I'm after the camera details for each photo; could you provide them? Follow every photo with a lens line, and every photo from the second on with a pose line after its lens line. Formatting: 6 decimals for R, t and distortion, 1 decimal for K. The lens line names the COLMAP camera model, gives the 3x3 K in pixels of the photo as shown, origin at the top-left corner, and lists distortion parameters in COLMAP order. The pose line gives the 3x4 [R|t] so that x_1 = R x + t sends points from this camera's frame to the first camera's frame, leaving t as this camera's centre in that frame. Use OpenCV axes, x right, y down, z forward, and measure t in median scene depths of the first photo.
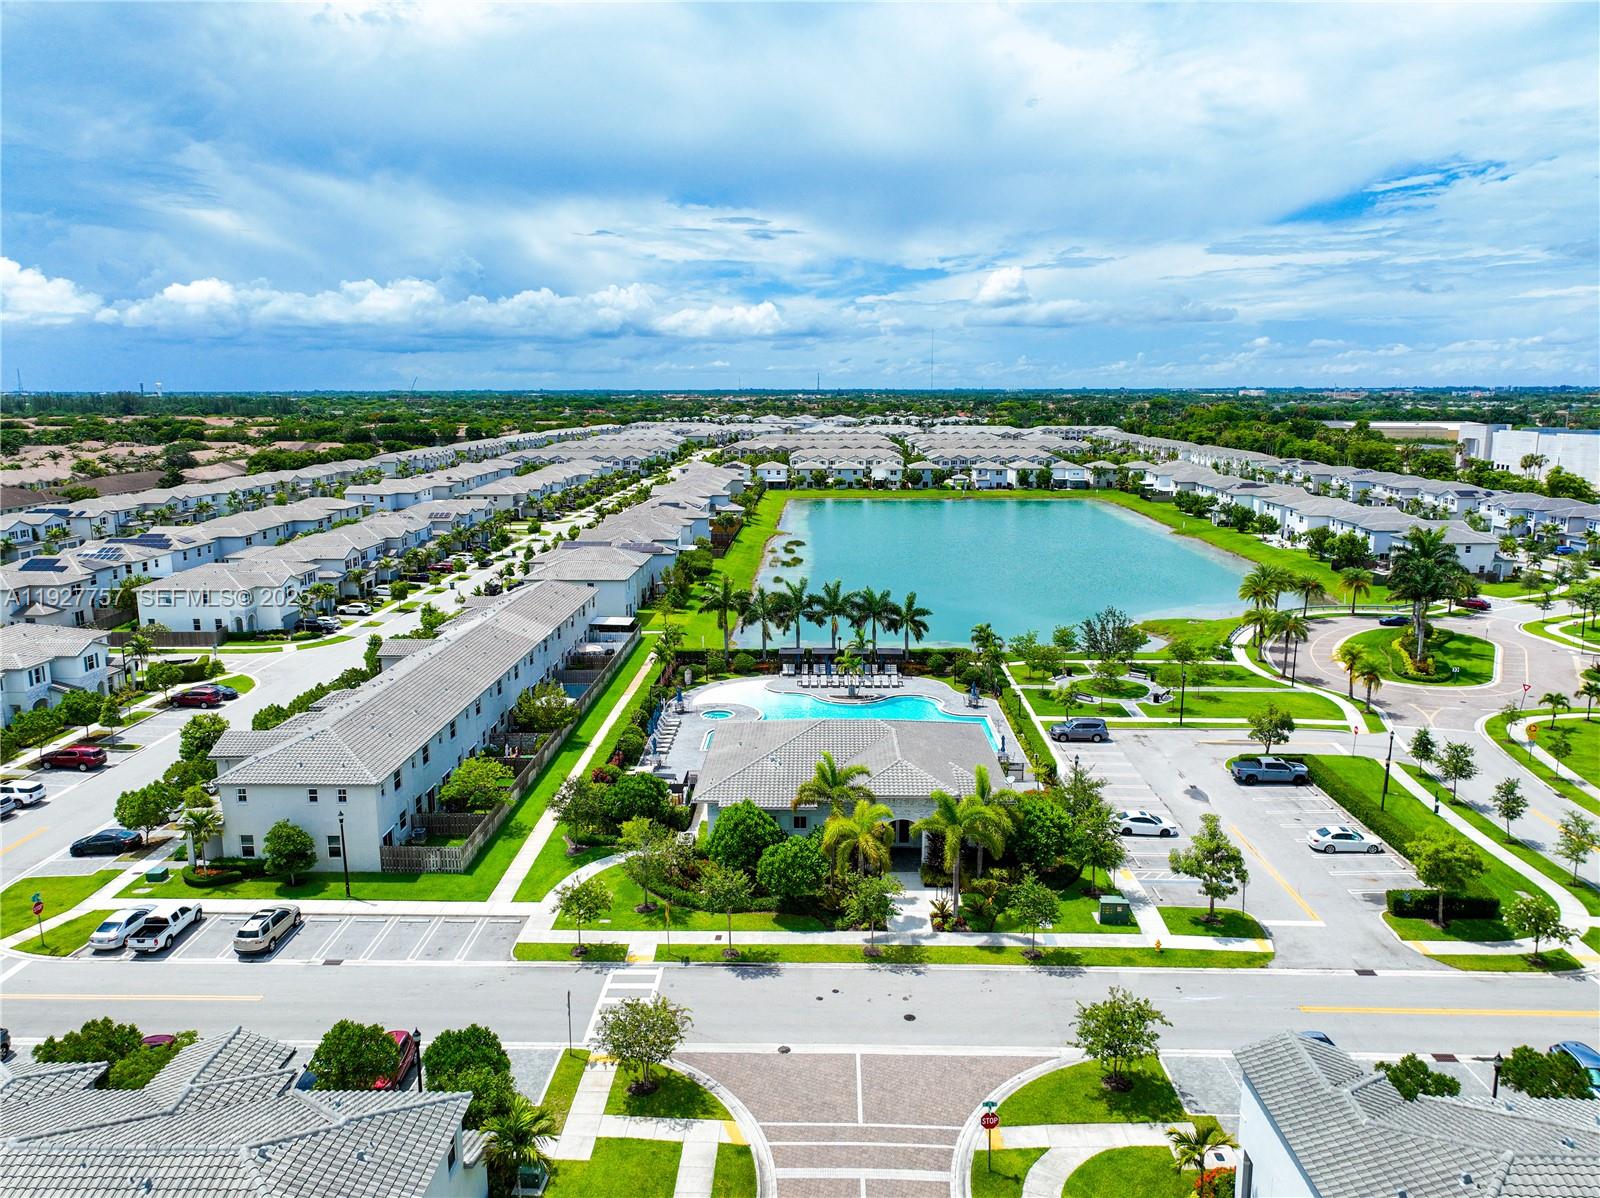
lens RADIAL K [[1100.3, 0, 800.0], [0, 1100.3, 599.0], [0, 0, 1]] dist [-0.004827, 0.021819]
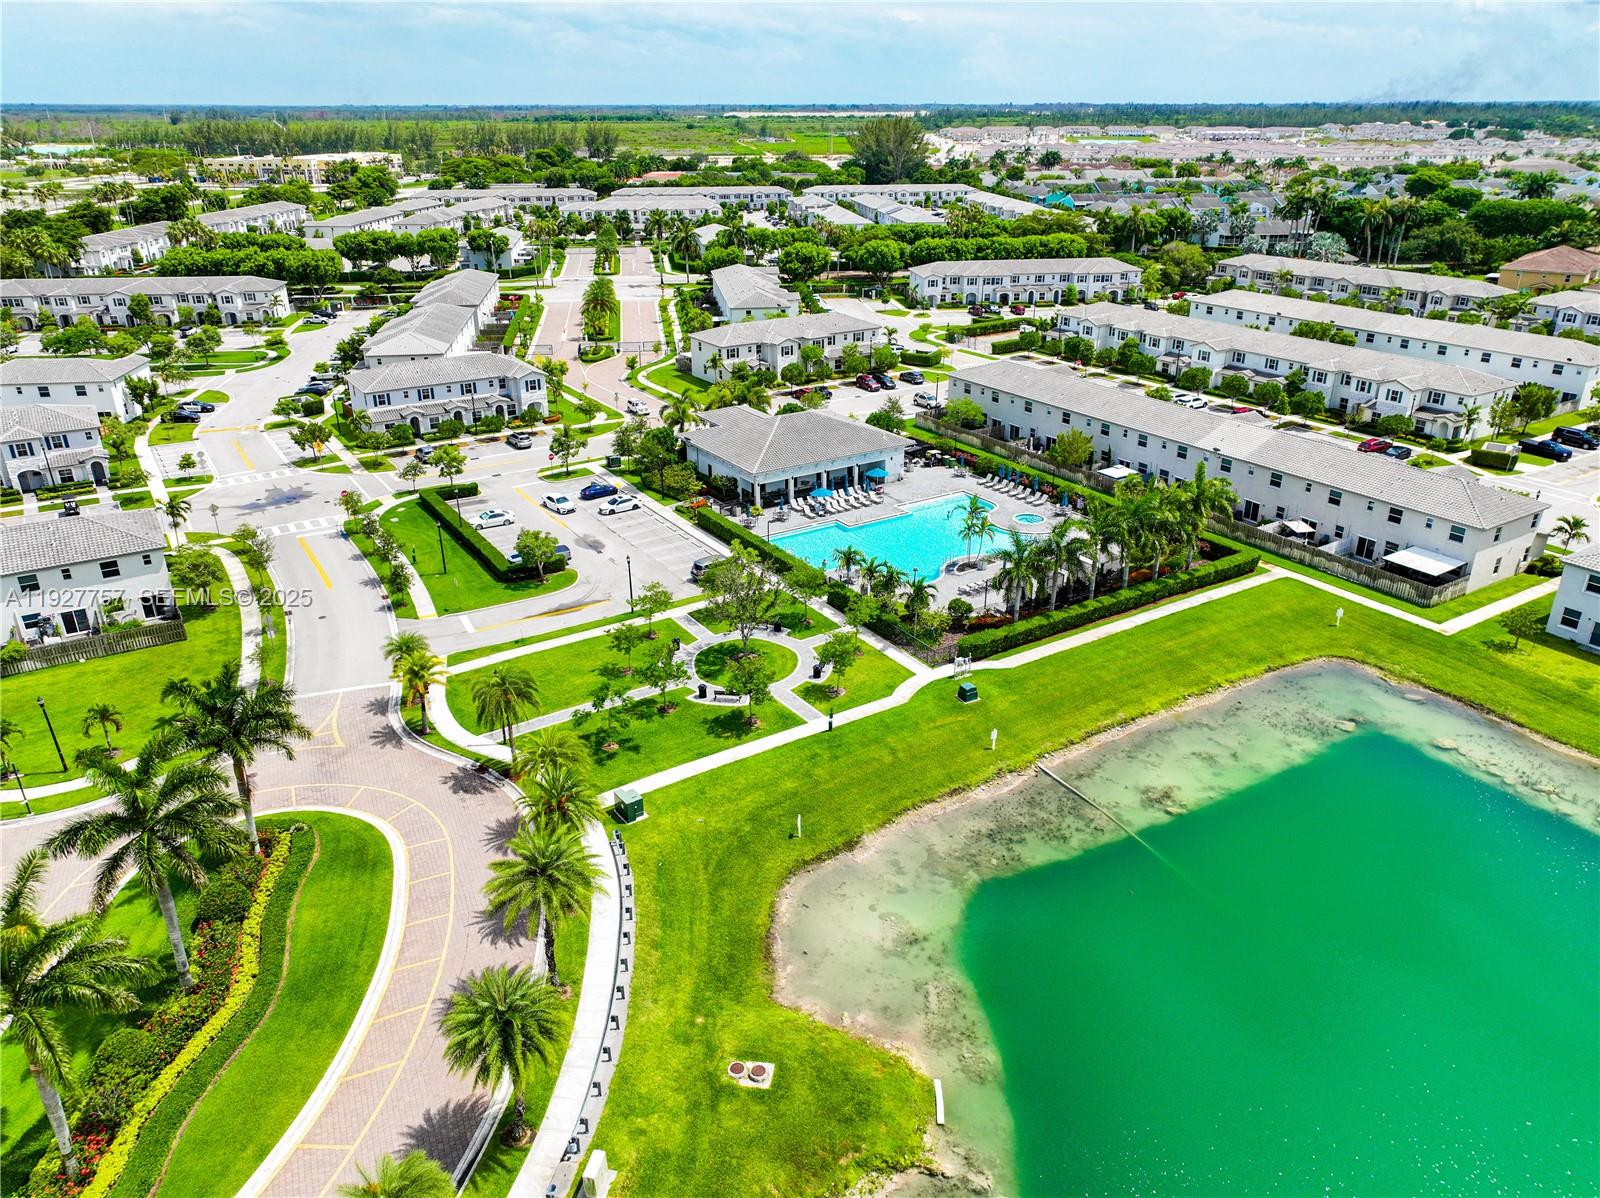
lens RADIAL K [[1100.3, 0, 800.0], [0, 1100.3, 599.0], [0, 0, 1]] dist [-0.004827, 0.021819]
pose [[-0.819530, 0.236259, -0.522065, 0.594655], [-0.108591, 0.830513, 0.546311, -0.340063], [0.562653, 0.504410, -0.654975, 1.409249]]
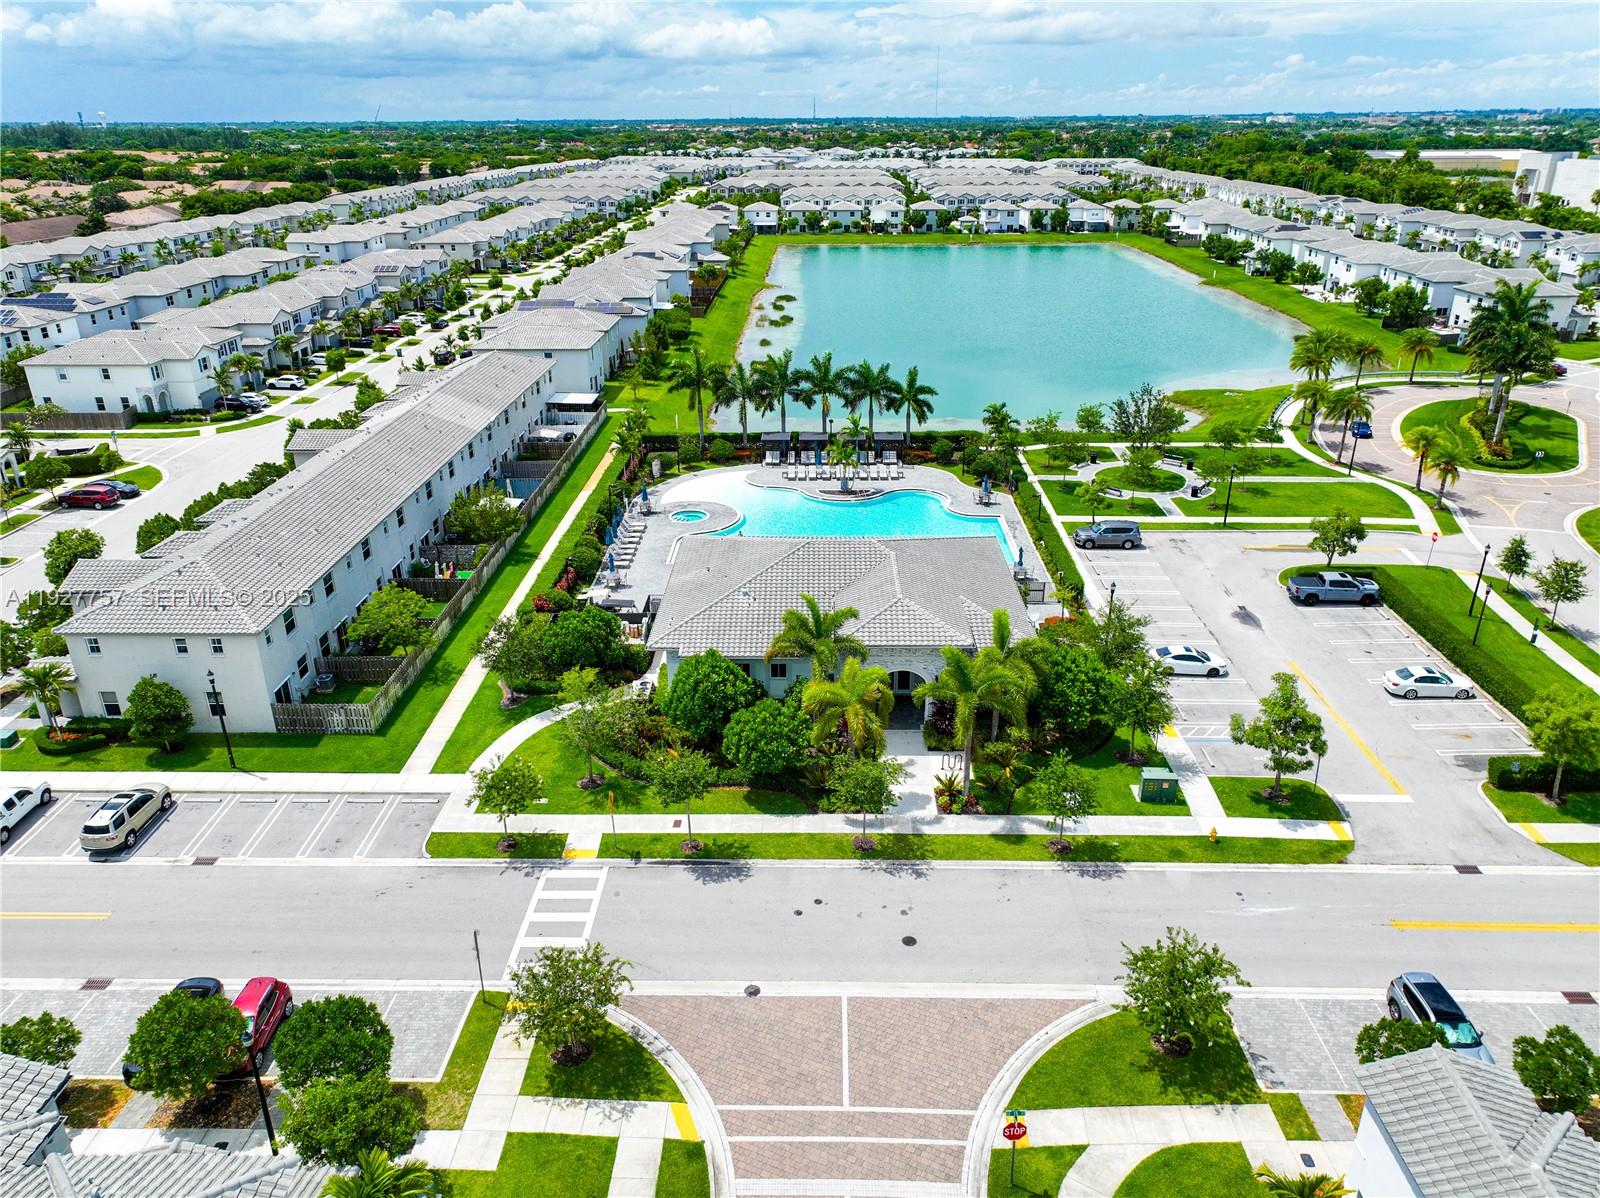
lens RADIAL K [[1100.3, 0, 800.0], [0, 1100.3, 599.0], [0, 0, 1]] dist [-0.004827, 0.021819]
pose [[0.999980, -0.005949, 0.002053, 0.008872], [0.005345, 0.975044, 0.221948, -0.019895], [-0.003322, -0.221933, 0.975056, 0.122768]]
